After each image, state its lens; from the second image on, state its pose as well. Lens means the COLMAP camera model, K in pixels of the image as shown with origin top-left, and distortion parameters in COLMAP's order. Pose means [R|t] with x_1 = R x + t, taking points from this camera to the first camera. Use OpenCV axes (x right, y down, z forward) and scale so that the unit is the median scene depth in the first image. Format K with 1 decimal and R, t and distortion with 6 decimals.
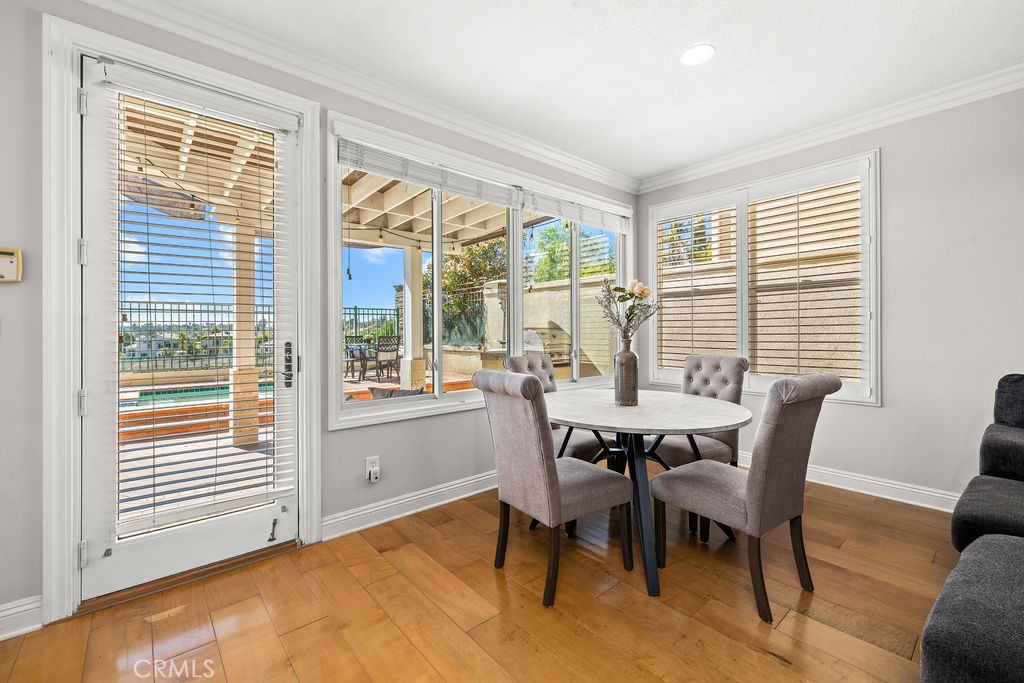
lens RADIAL K [[430.4, 0, 520.4], [0, 430.4, 334.2], [0, 0, 1]] dist [-0.010978, 0.001415]
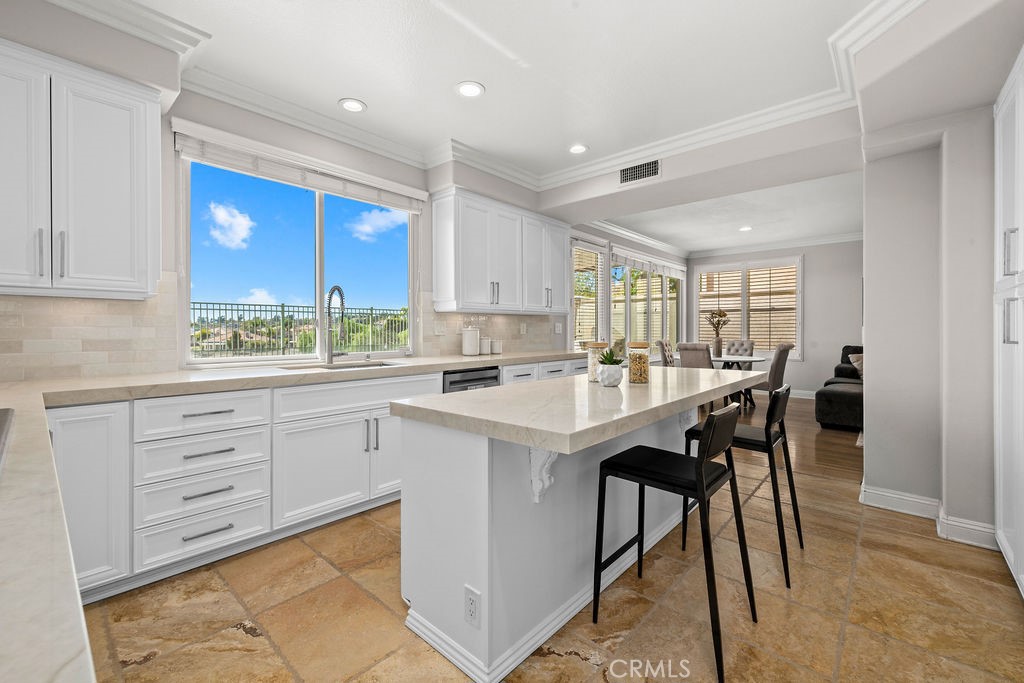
lens RADIAL K [[430.4, 0, 509.0], [0, 430.4, 337.5], [0, 0, 1]] dist [-0.010978, 0.001415]
pose [[0.992842, 0.005176, 0.119323, -1.076974], [-0.006212, 0.999946, 0.008315, 0.023519], [-0.119274, -0.008997, 0.992821, -1.181257]]
